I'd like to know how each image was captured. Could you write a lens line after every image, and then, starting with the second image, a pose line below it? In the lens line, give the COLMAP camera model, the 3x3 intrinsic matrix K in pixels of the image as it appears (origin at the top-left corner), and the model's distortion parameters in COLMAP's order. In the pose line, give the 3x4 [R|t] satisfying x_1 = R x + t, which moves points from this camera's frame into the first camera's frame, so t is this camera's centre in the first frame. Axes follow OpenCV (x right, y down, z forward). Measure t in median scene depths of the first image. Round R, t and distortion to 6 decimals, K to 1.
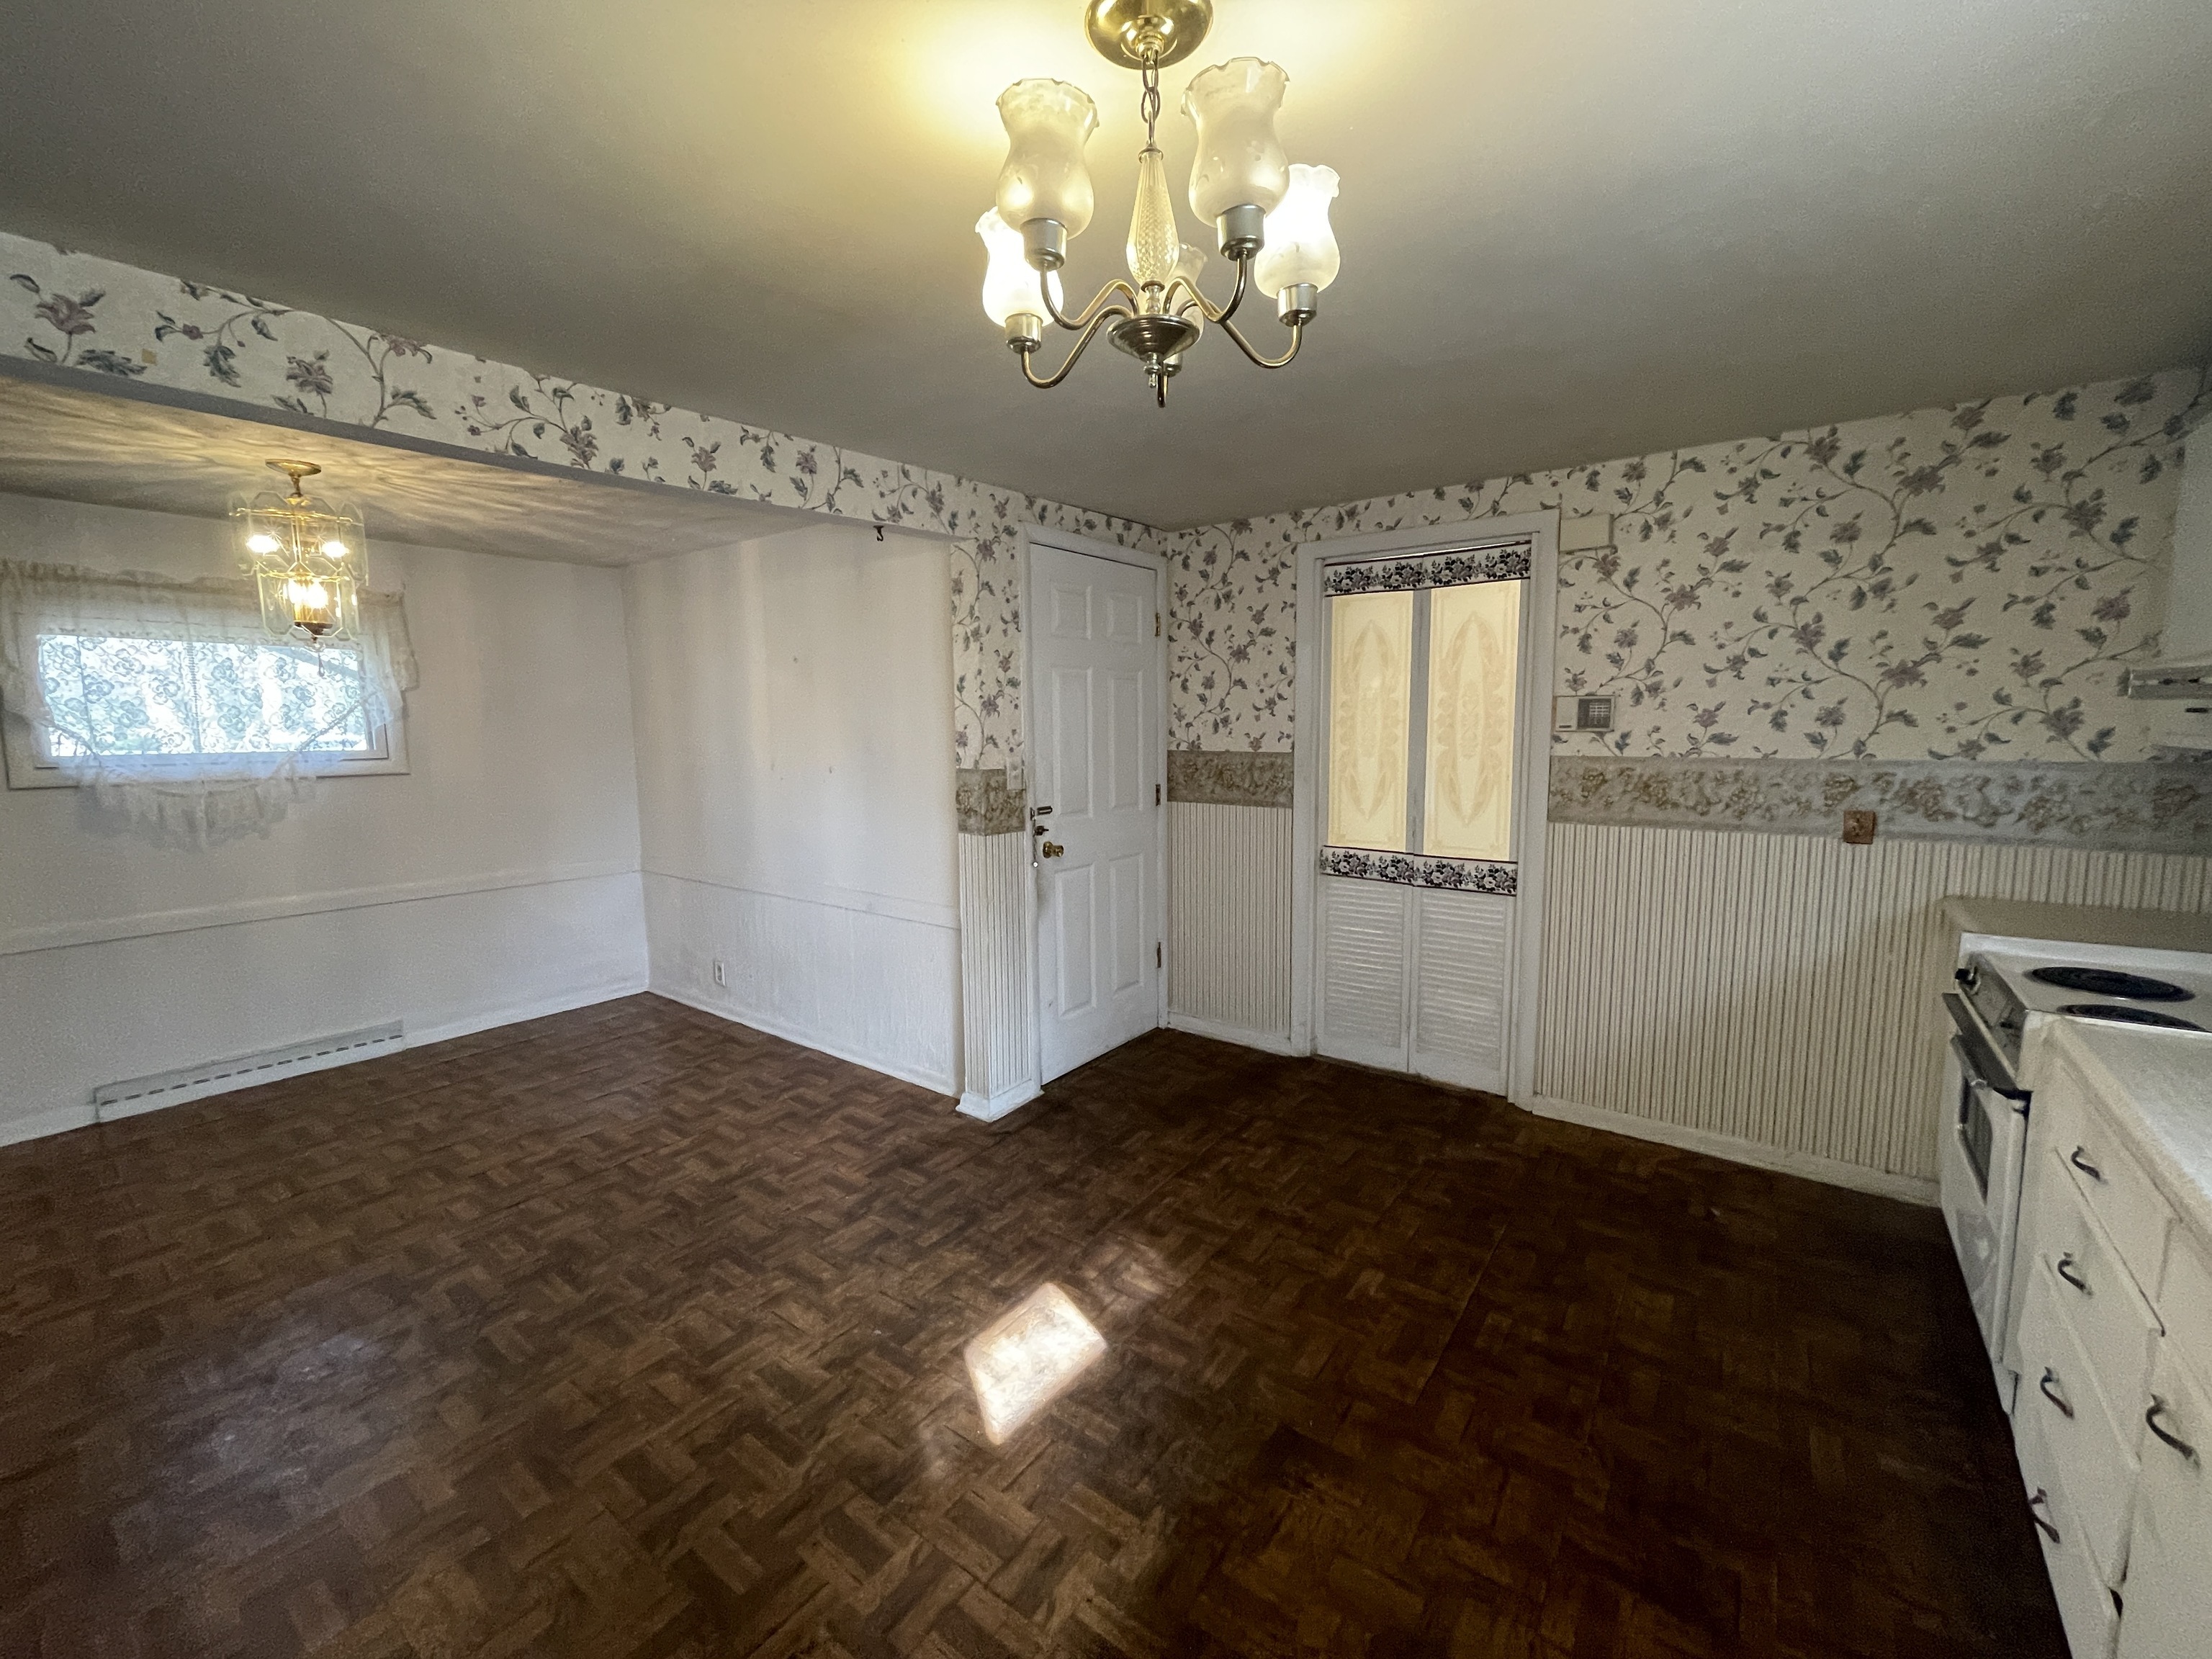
lens RADIAL K [[901.2, 0, 1097.1], [0, 901.2, 827.3], [0, 0, 1]] dist [-0.002611, 0.000749]
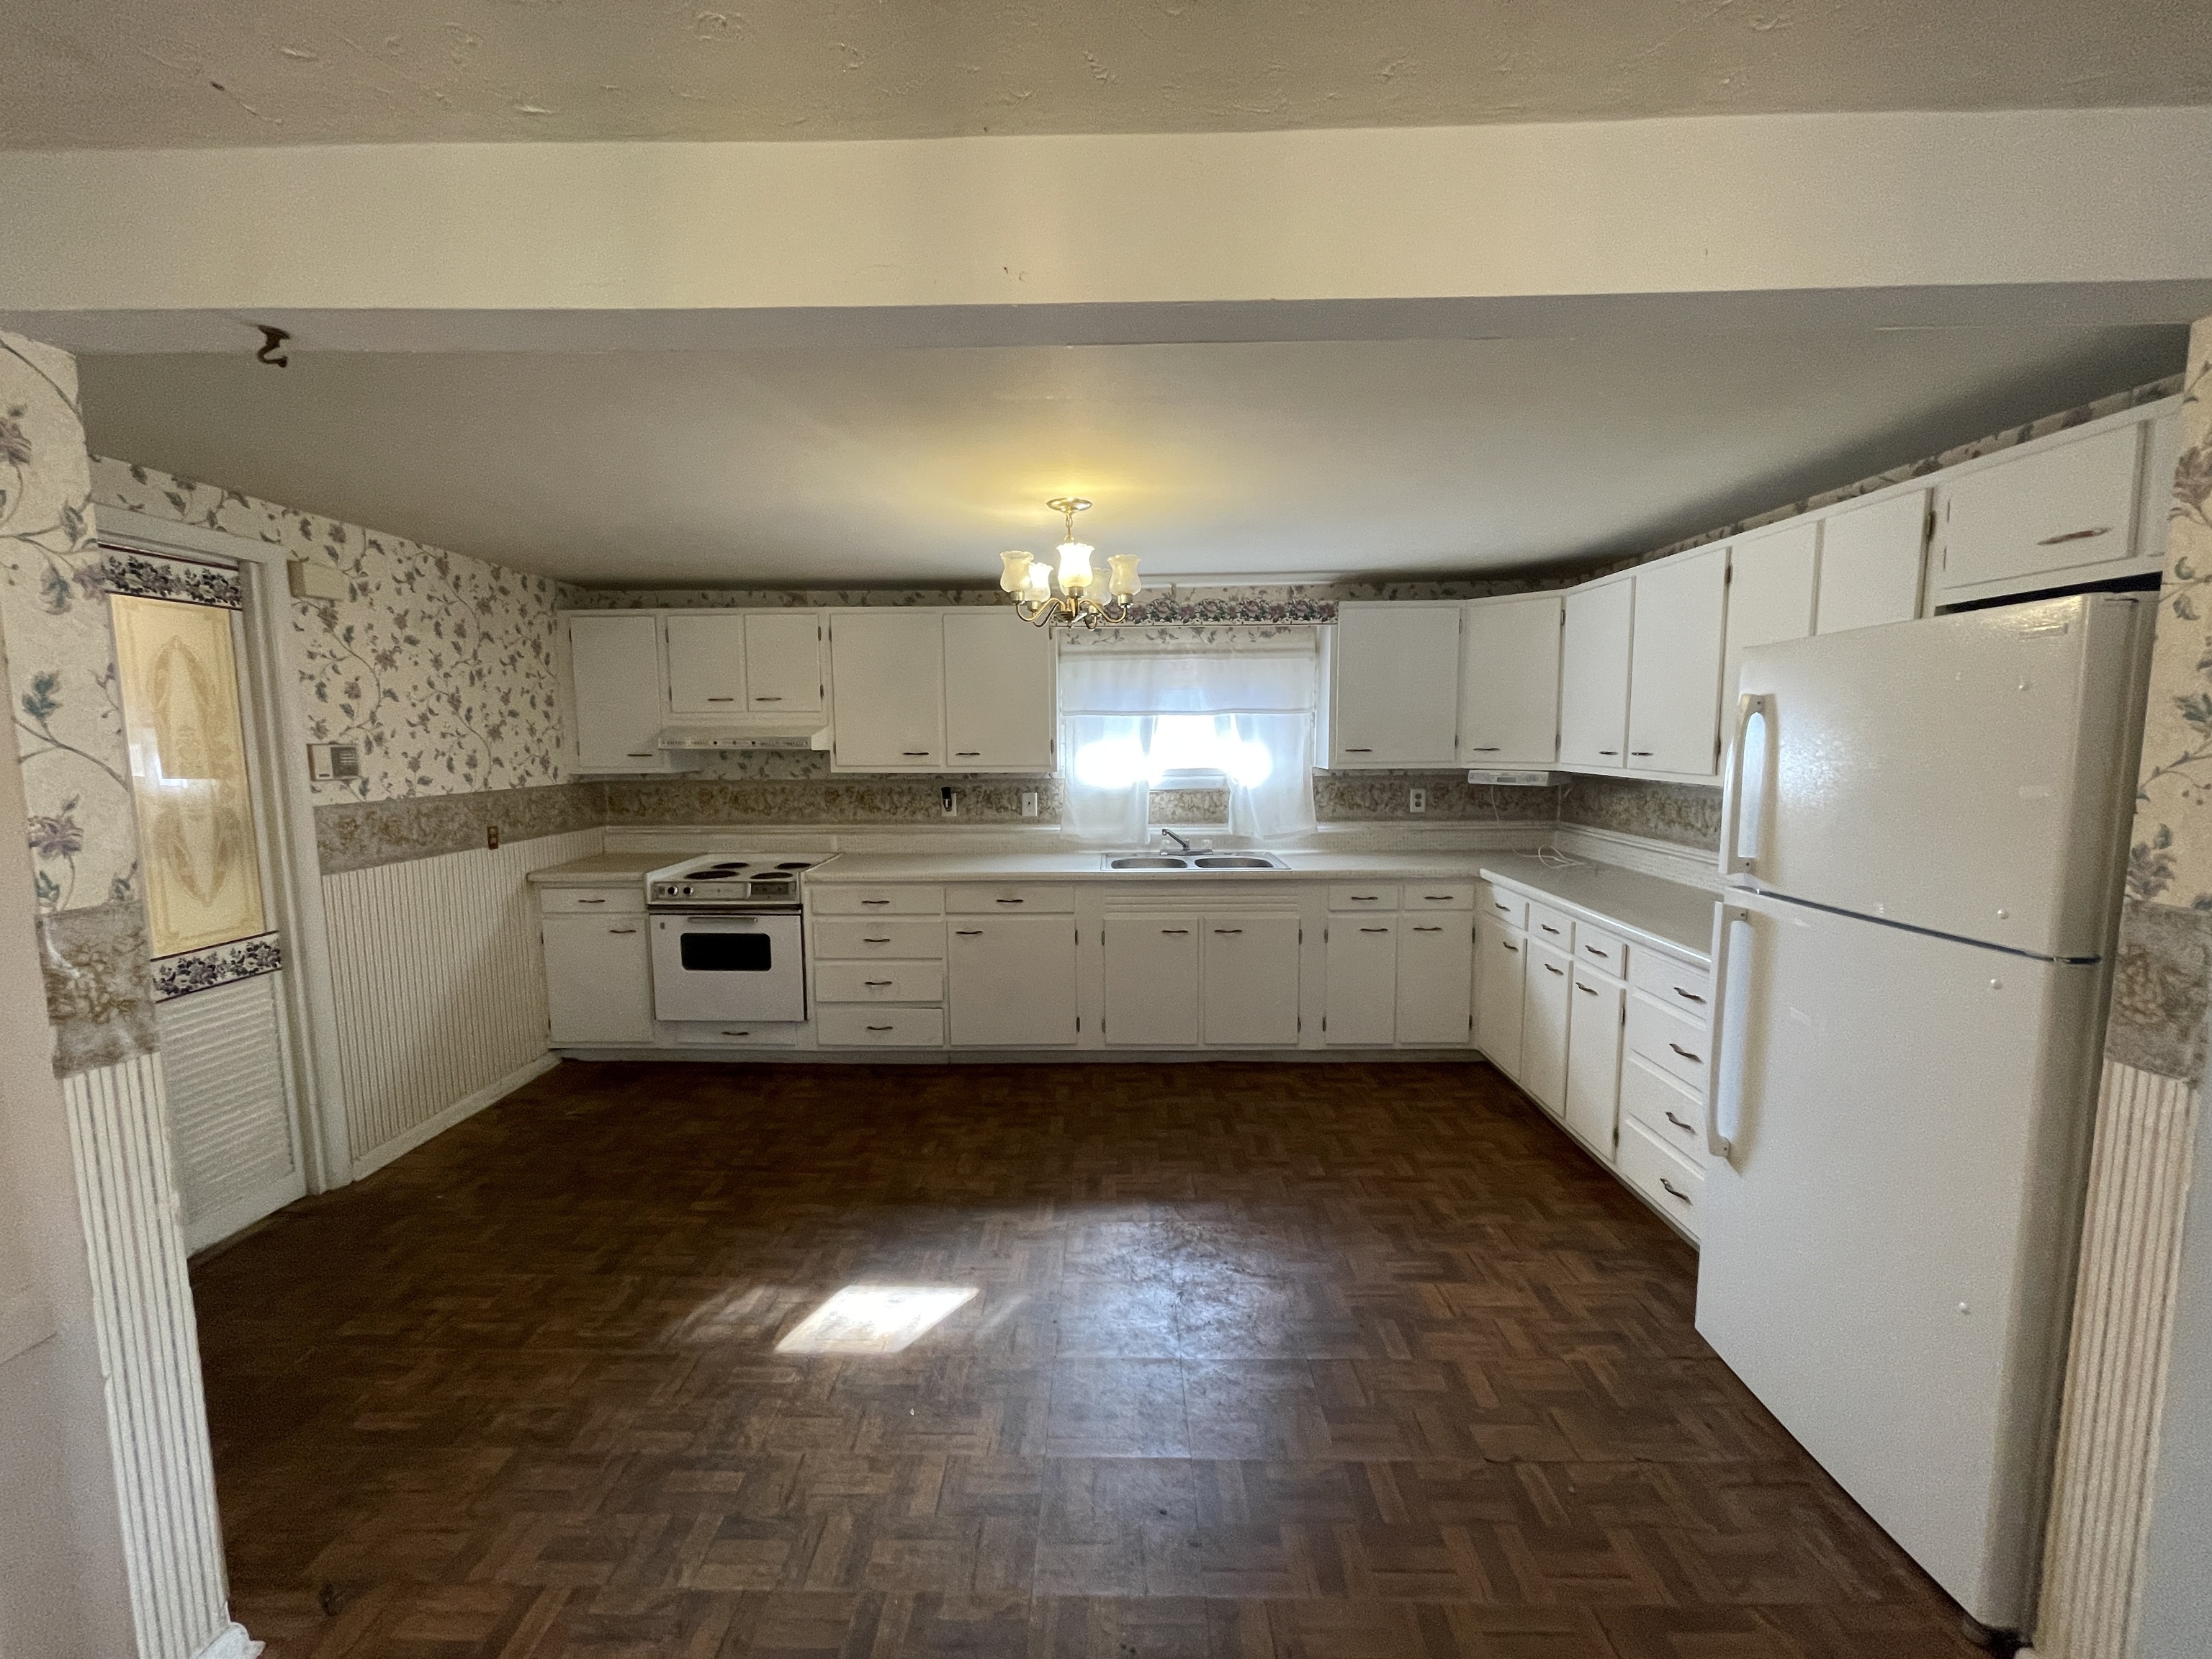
lens RADIAL K [[901.1, 0, 1103.8], [0, 901.1, 825.7], [0, 0, 1]] dist [-0.000780, 0.003630]
pose [[-0.590980, -0.061916, 0.804307, -0.794239], [0.113733, 0.980696, 0.159063, -0.122307], [-0.798629, 0.185479, -0.572529, 0.930486]]
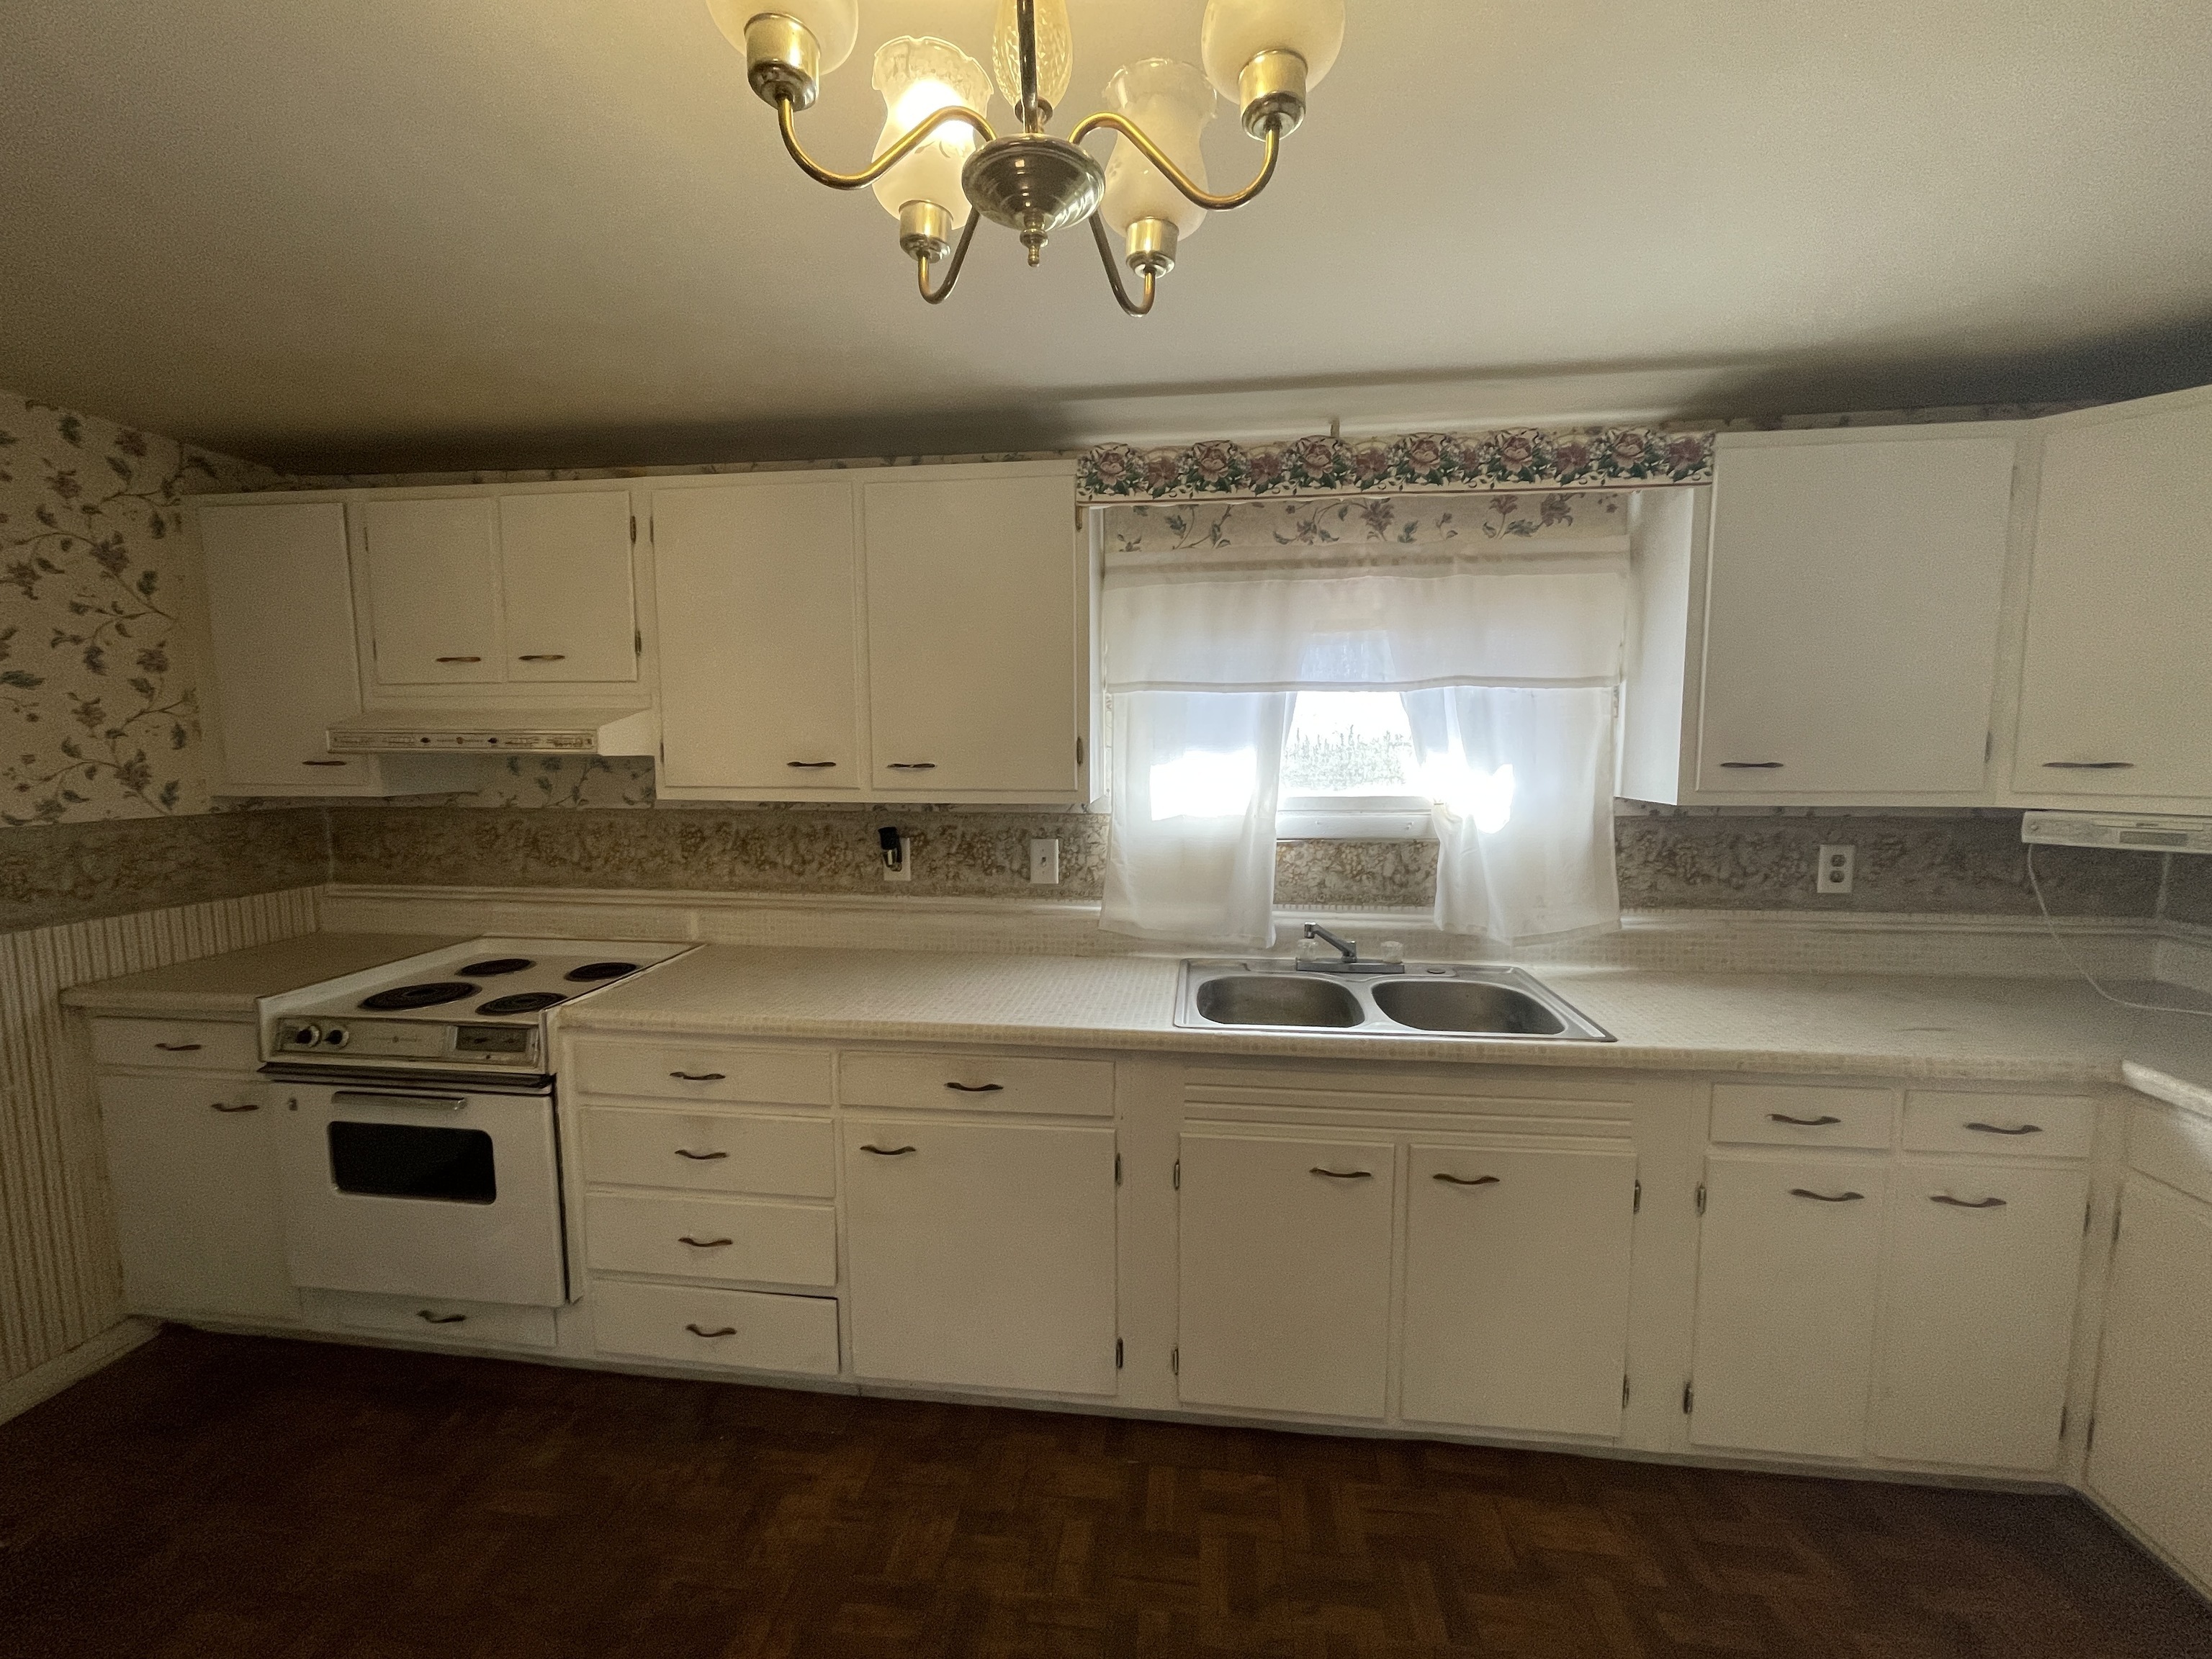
lens RADIAL K [[901.2, 0, 1097.1], [0, 901.2, 827.3], [0, 0, 1]] dist [-0.002611, 0.000749]
pose [[-0.504492, -0.062095, 0.861180, -0.193303], [0.113574, 0.983971, 0.137483, -0.063651], [-0.855914, 0.167167, -0.489353, 0.489062]]
